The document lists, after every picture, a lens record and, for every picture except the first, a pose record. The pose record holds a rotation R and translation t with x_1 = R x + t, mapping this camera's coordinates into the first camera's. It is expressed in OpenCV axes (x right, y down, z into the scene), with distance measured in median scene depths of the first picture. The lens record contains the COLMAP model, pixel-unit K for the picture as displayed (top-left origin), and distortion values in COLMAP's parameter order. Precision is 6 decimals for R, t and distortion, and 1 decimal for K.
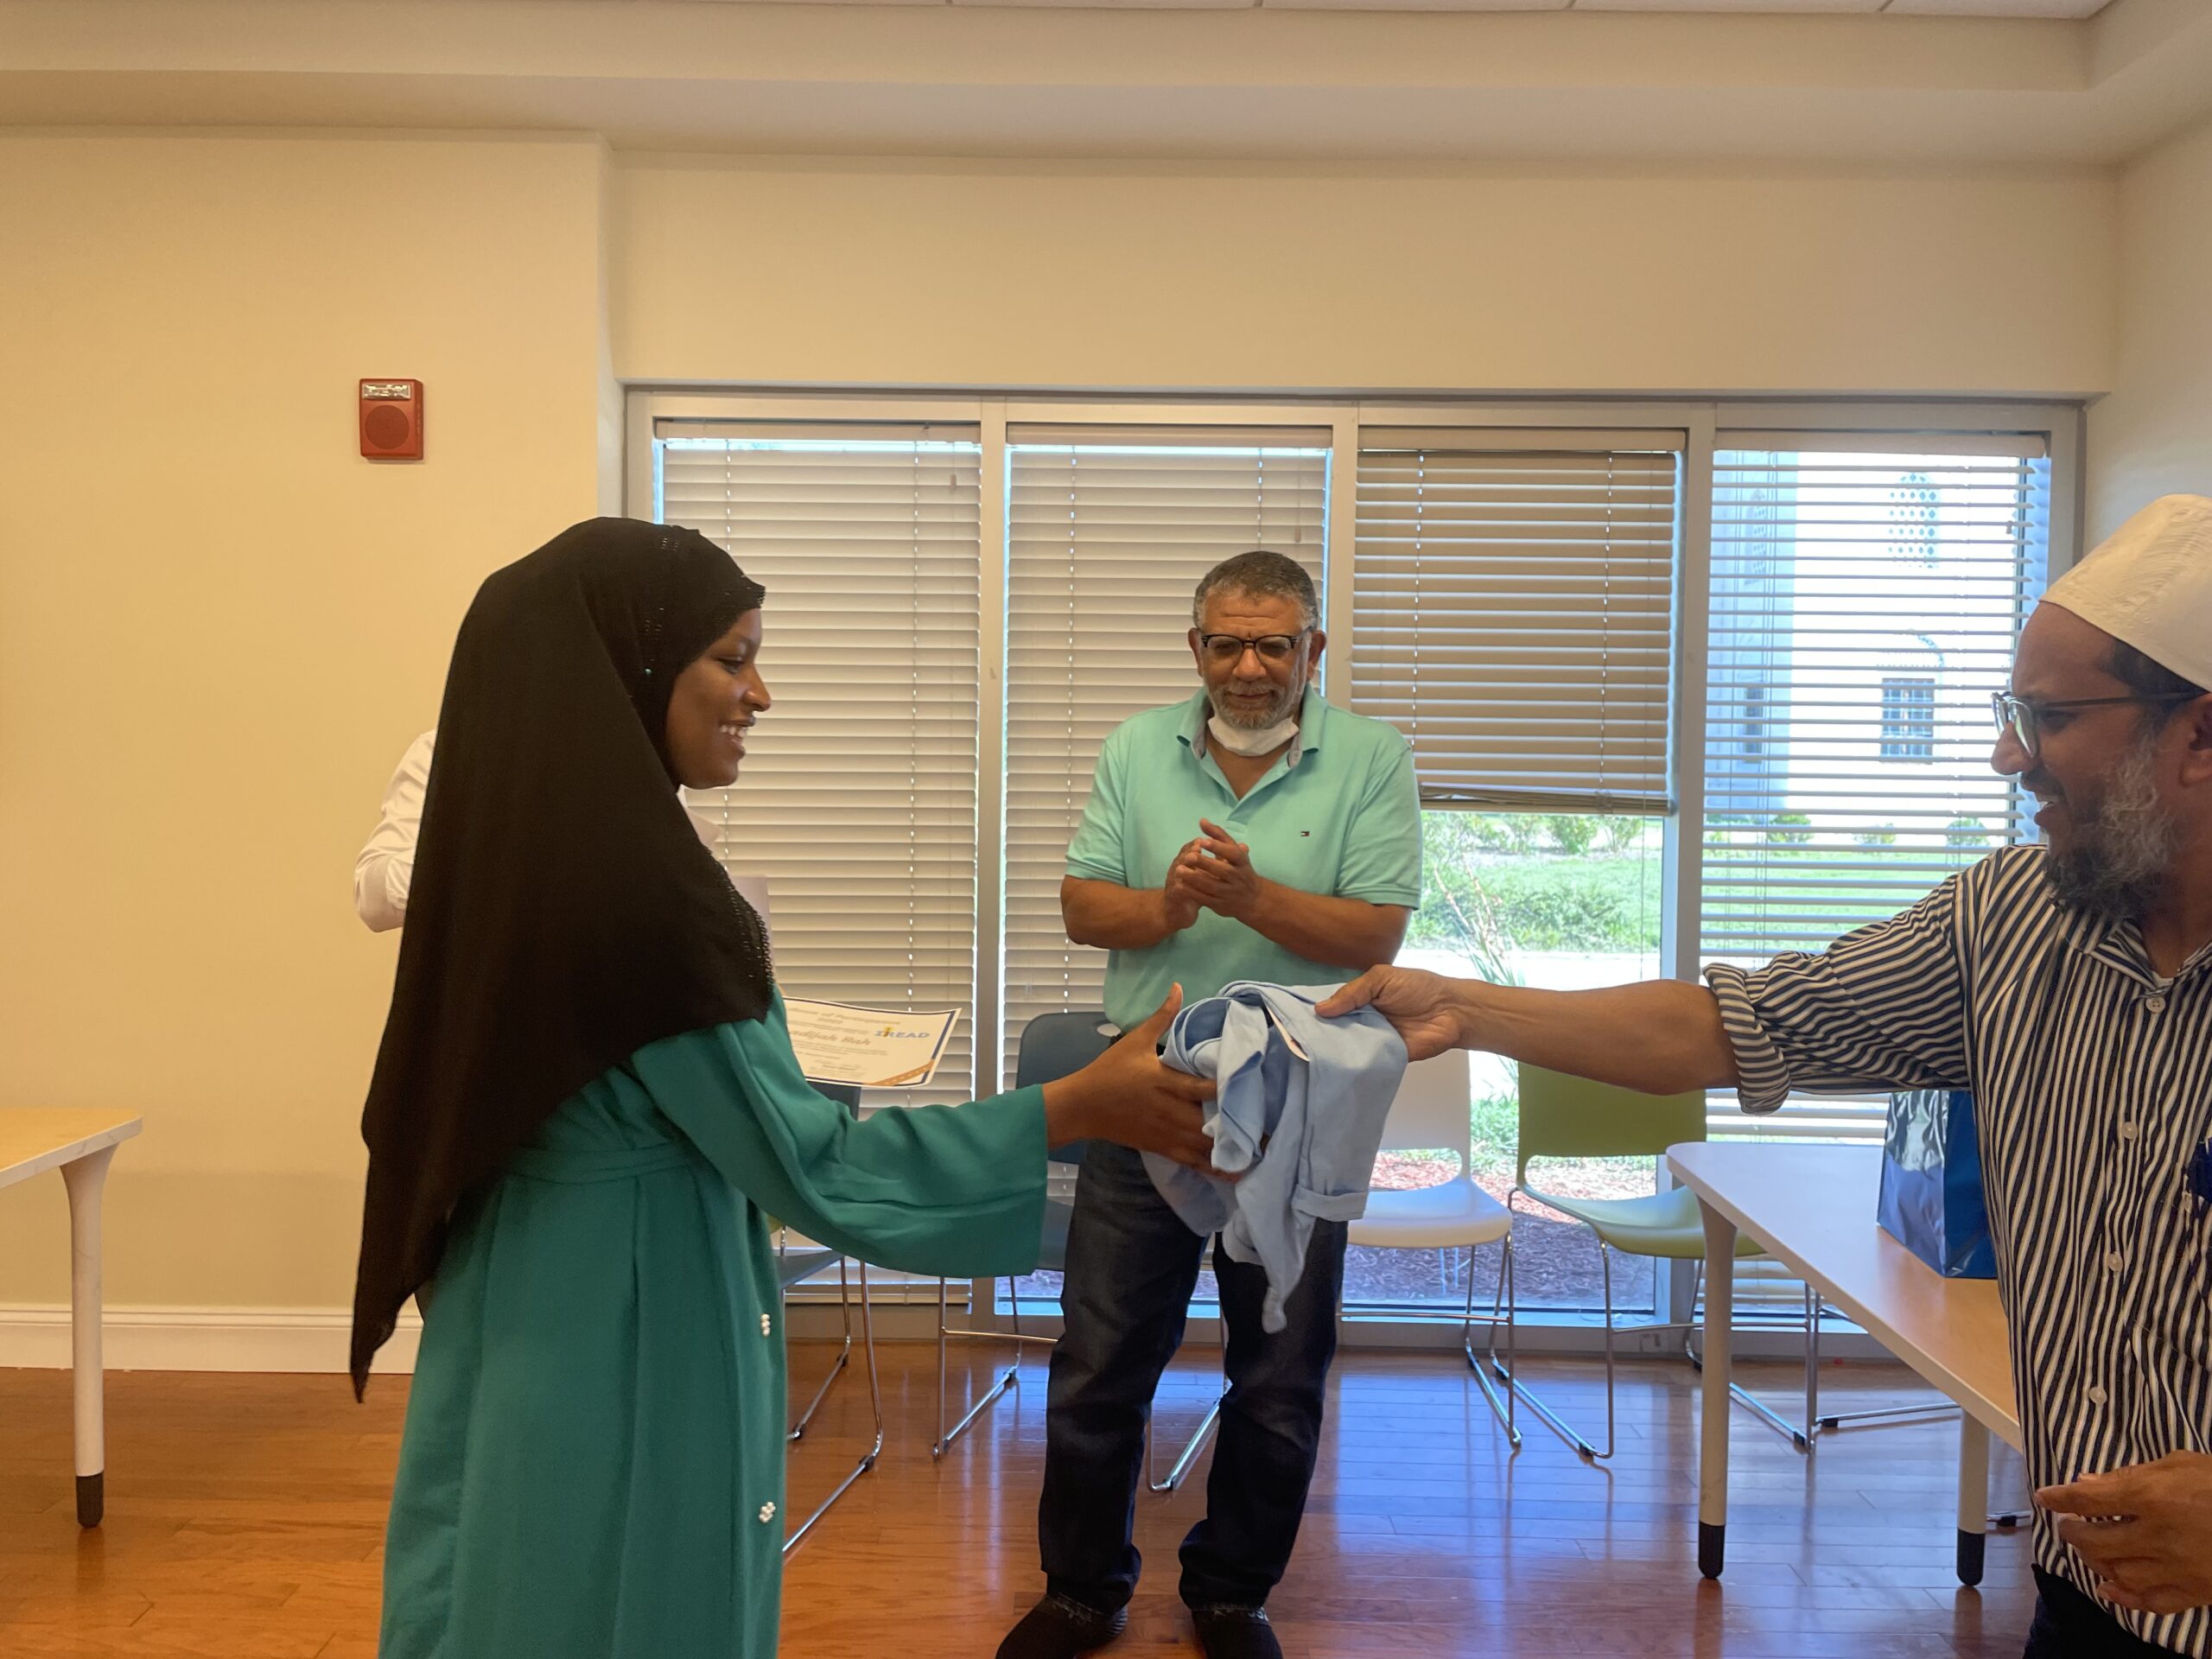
lens RADIAL K [[1719.9, 0, 1076.2], [0, 1719.9, 793.5], [0, 0, 1]] dist [0.100769, -0.135185]
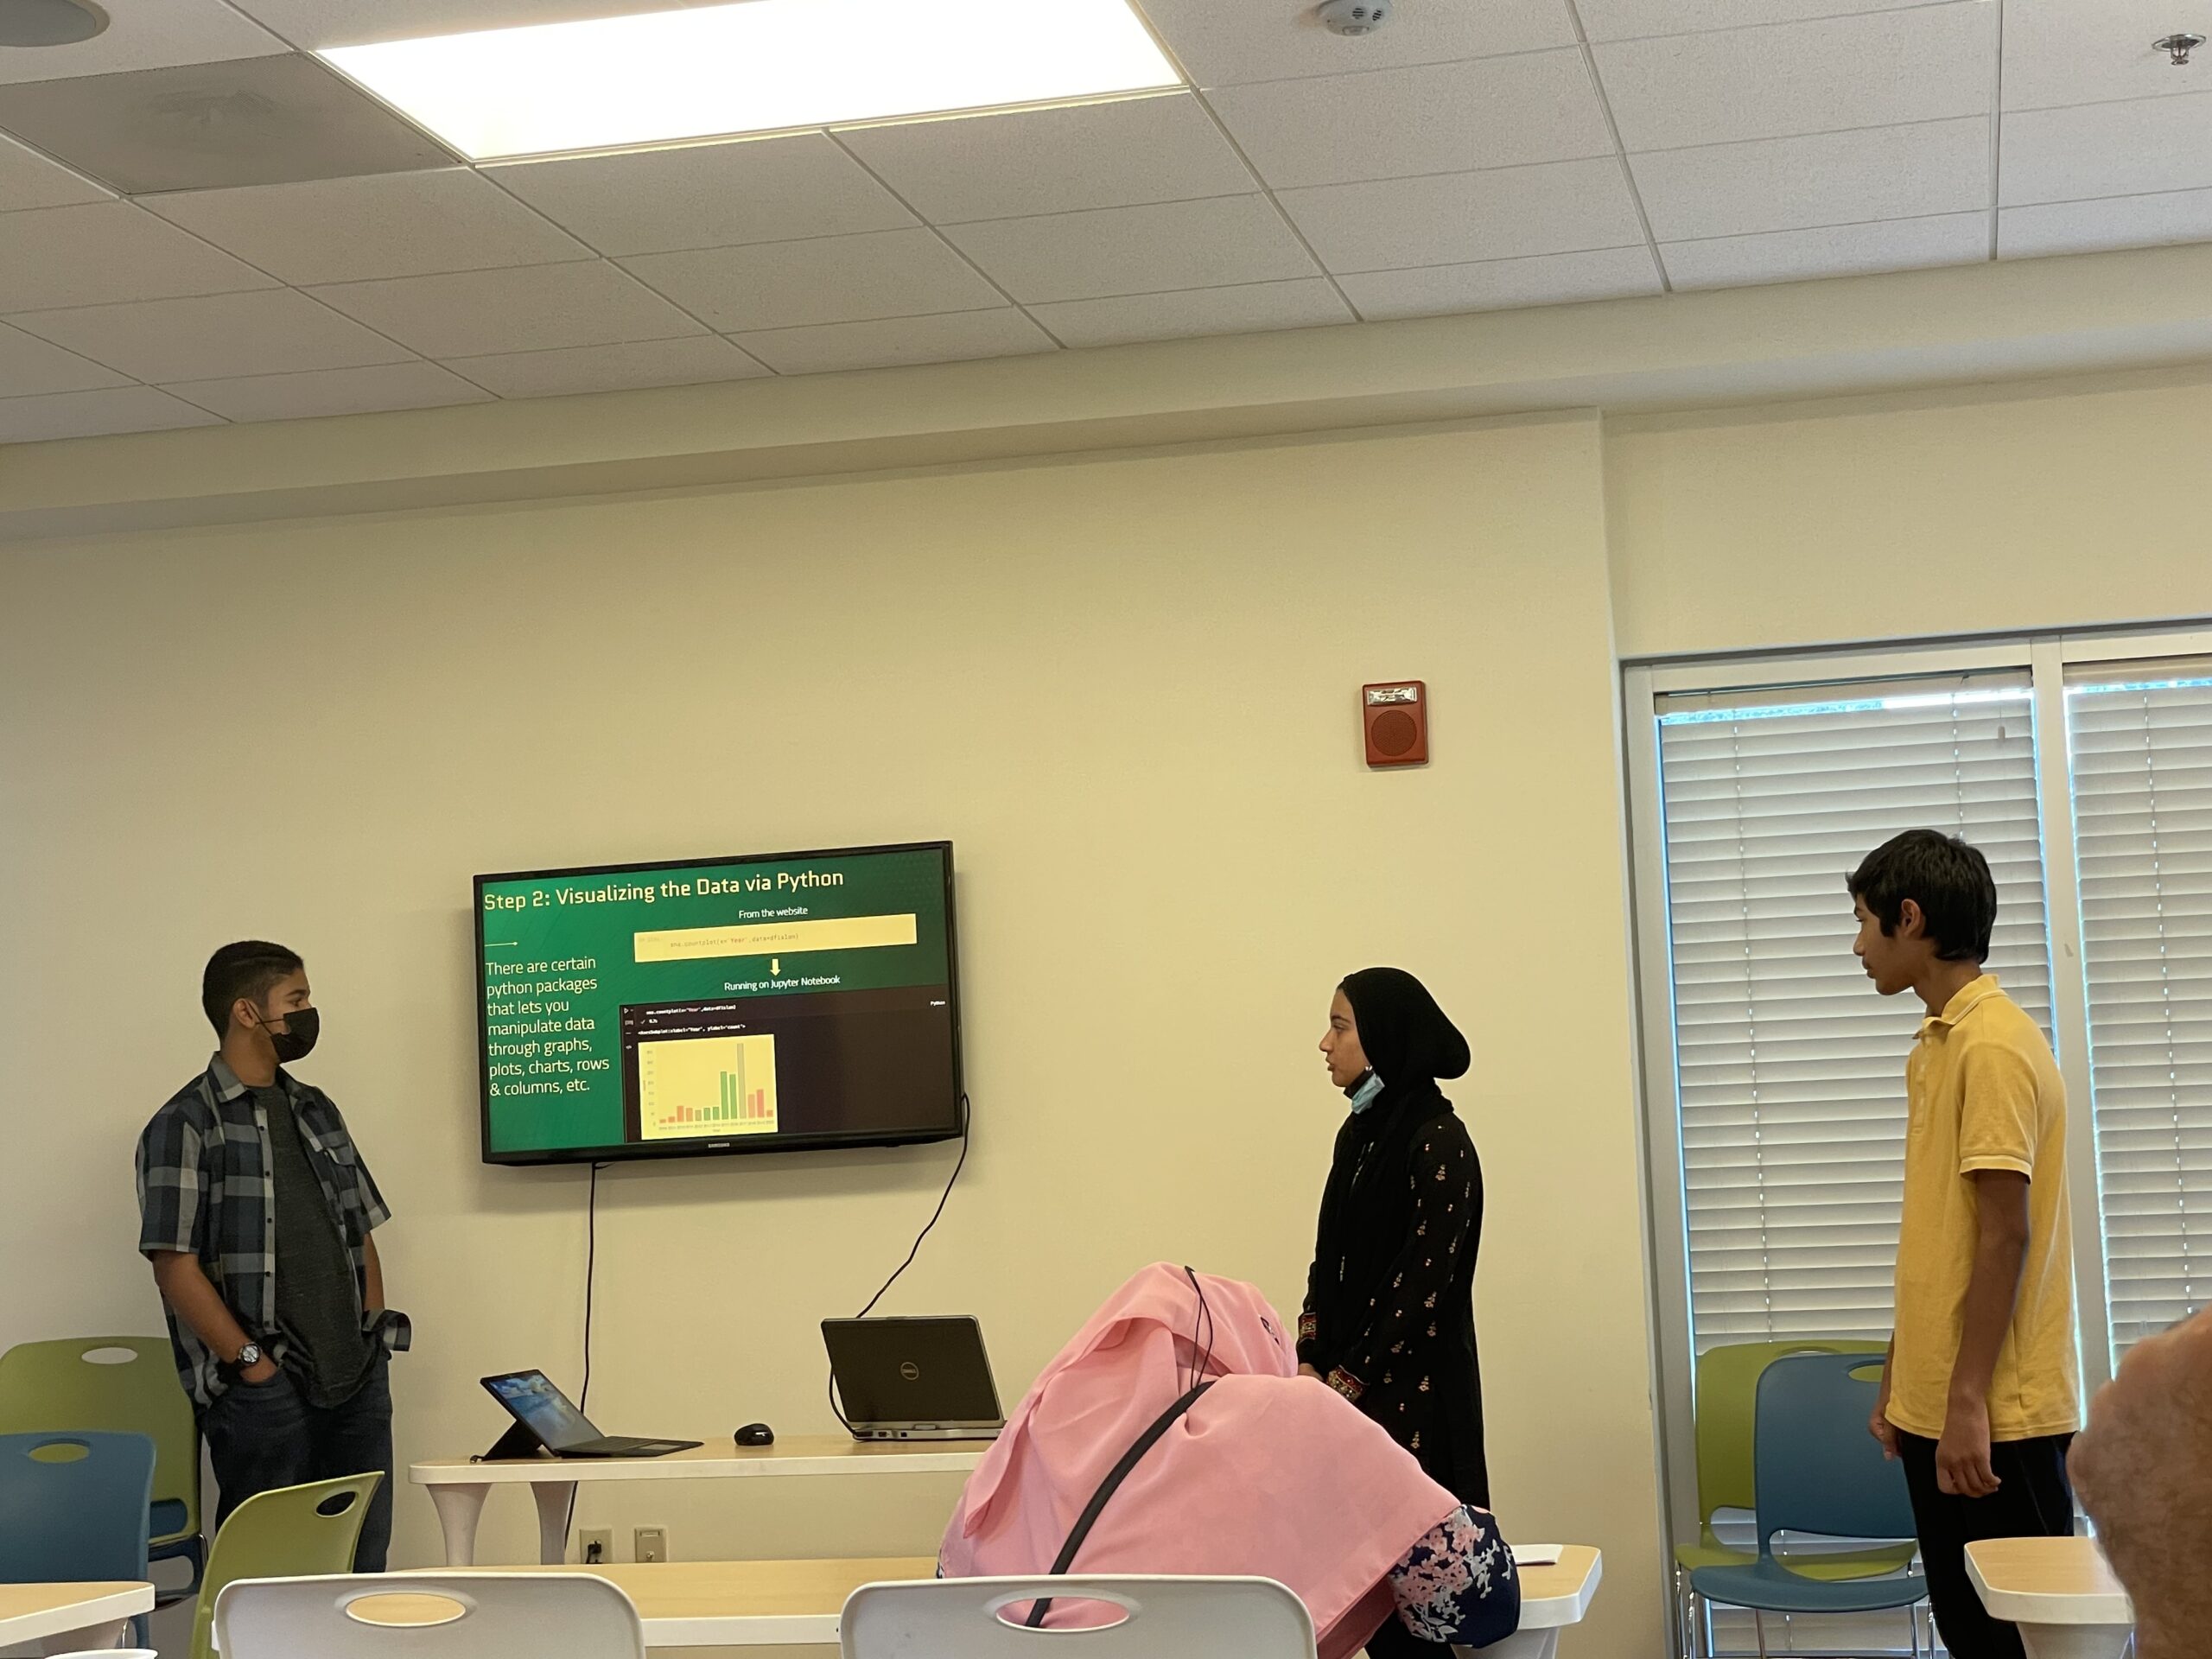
lens RADIAL K [[3624.3, 0, 1095.8], [0, 3624.3, 818.4], [0, 0, 1]] dist [0.115364, 0.031471]
pose [[0.972820, -0.073422, -0.219614, -0.115417], [0.042033, 0.988636, -0.144331, 0.107776], [0.227716, 0.131177, 0.964851, -0.876614]]
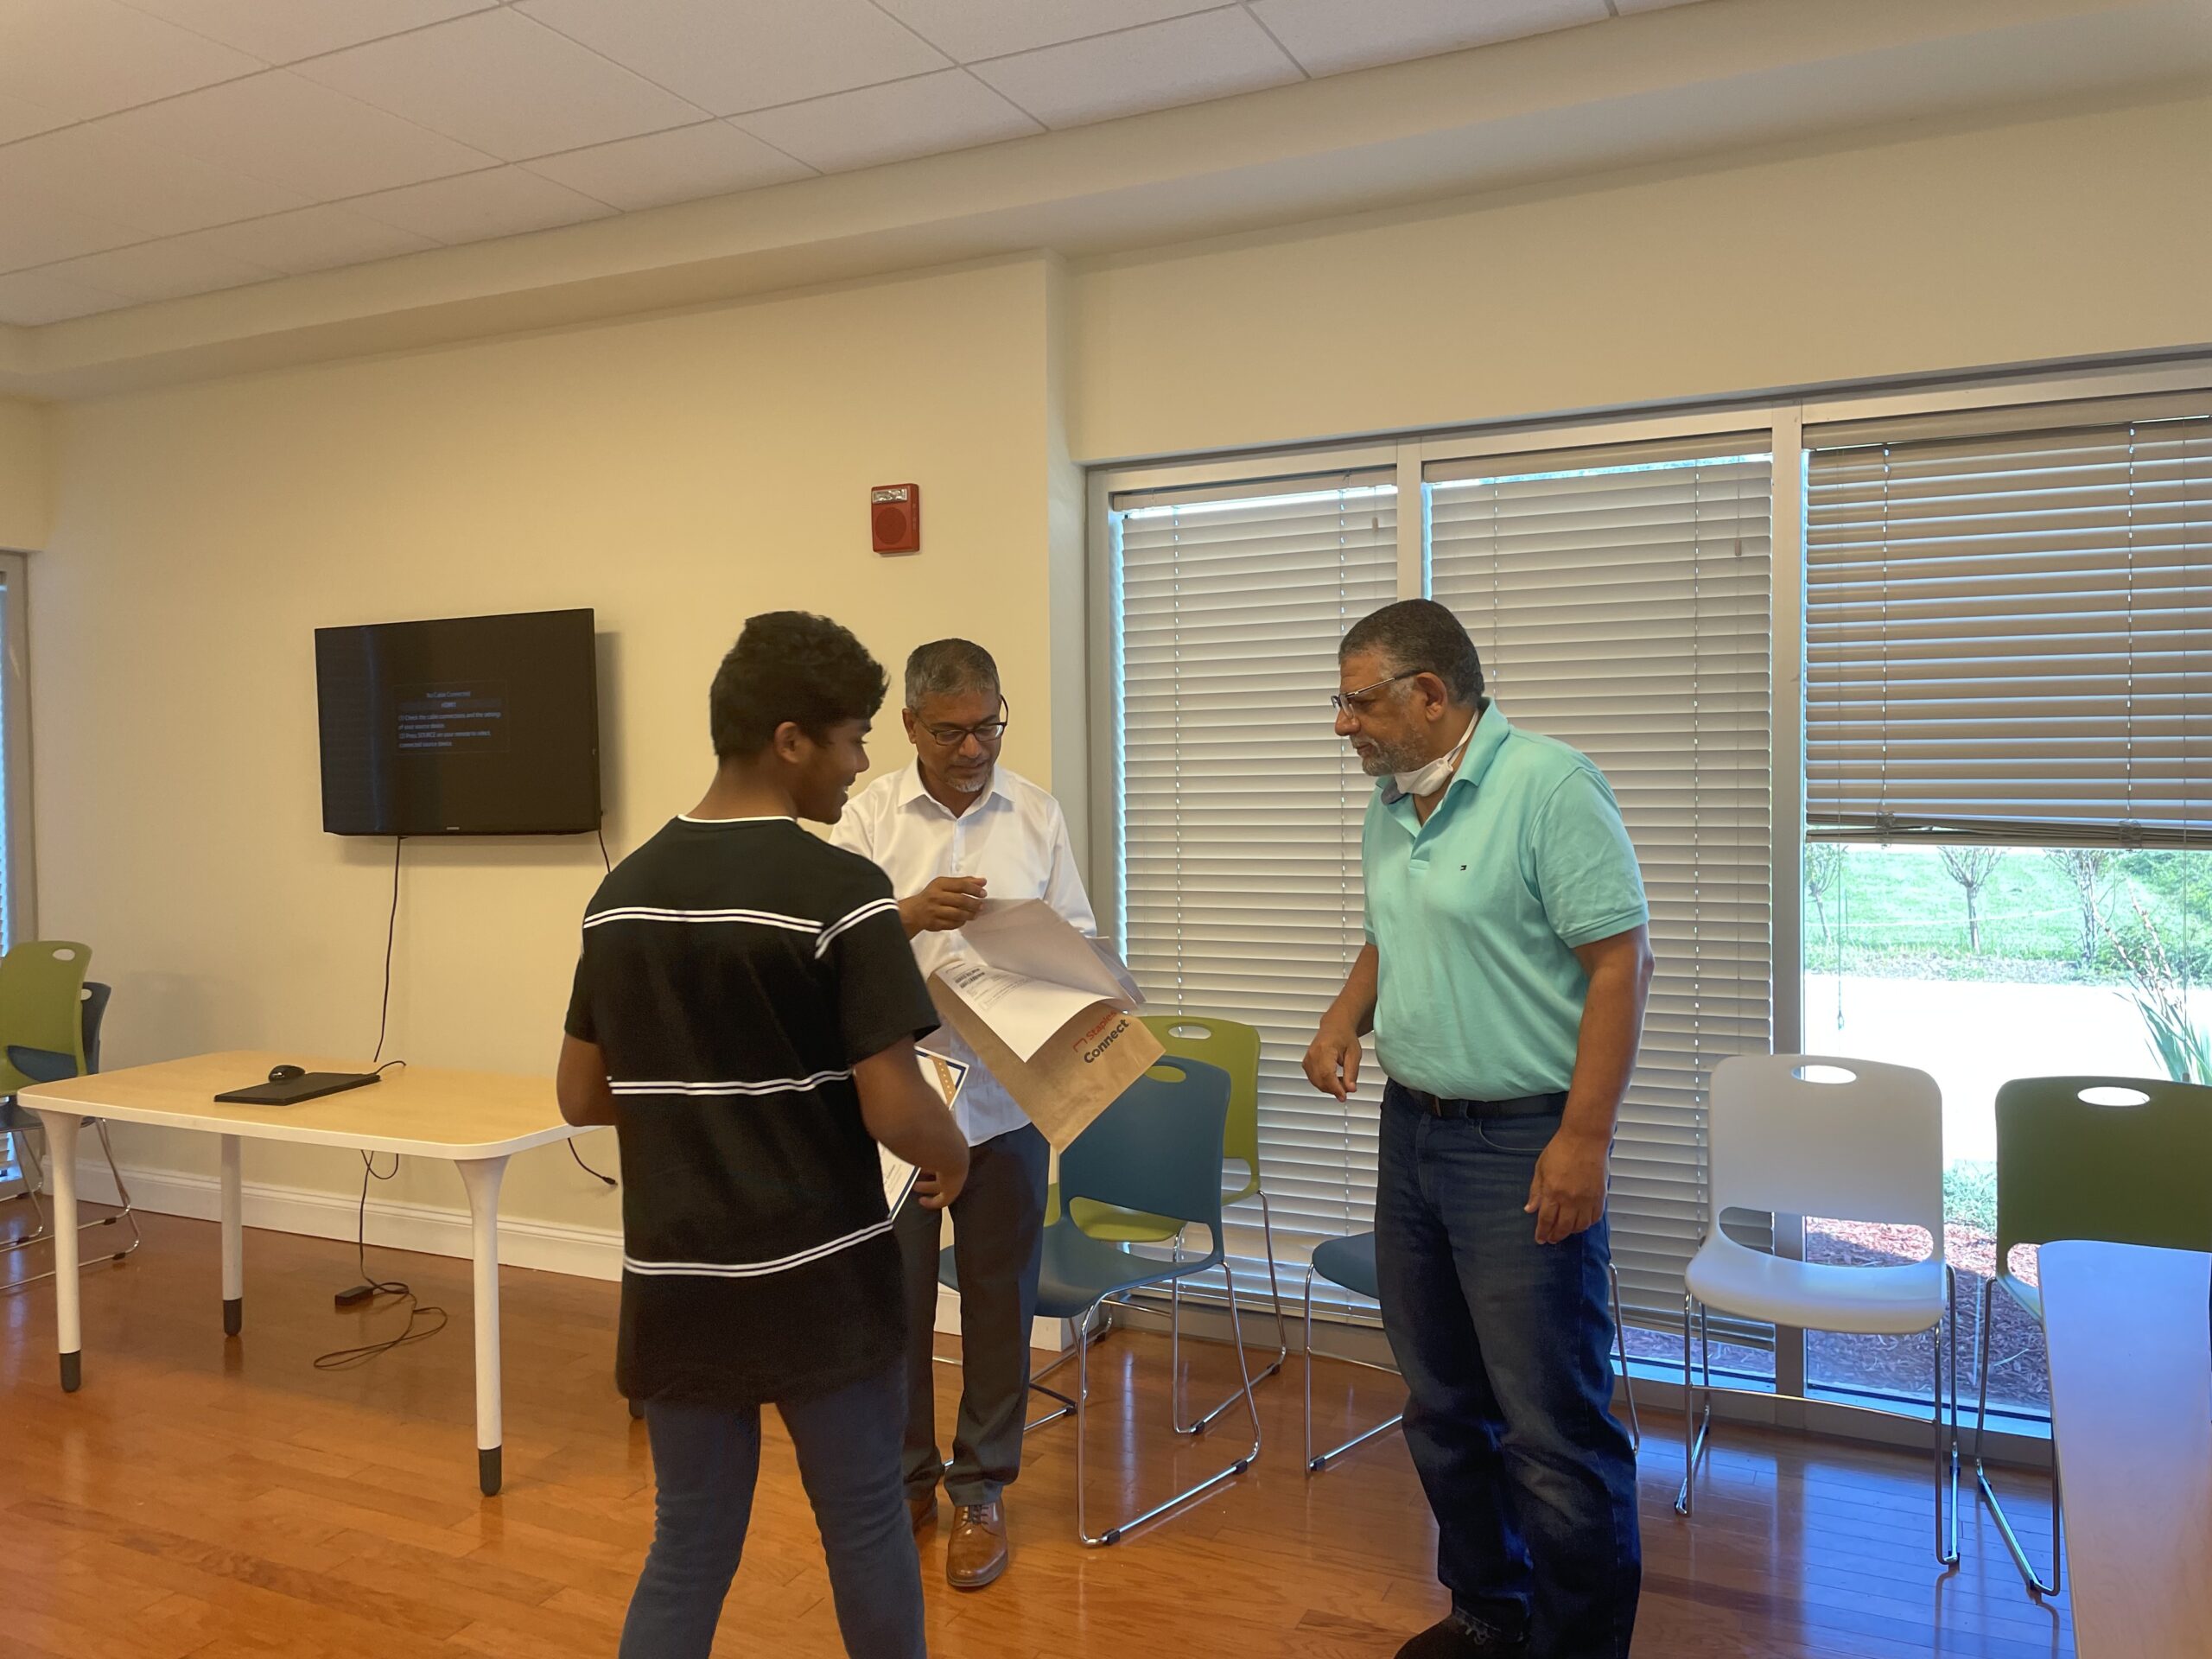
lens RADIAL K [[1719.9, 0, 1076.2], [0, 1719.9, 793.5], [0, 0, 1]] dist [0.100769, -0.135185]
pose [[0.893815, -0.015368, -0.448173, 0.230674], [0.005650, 0.999719, -0.023011, 0.002285], [0.448401, 0.018035, 0.893651, 0.002317]]
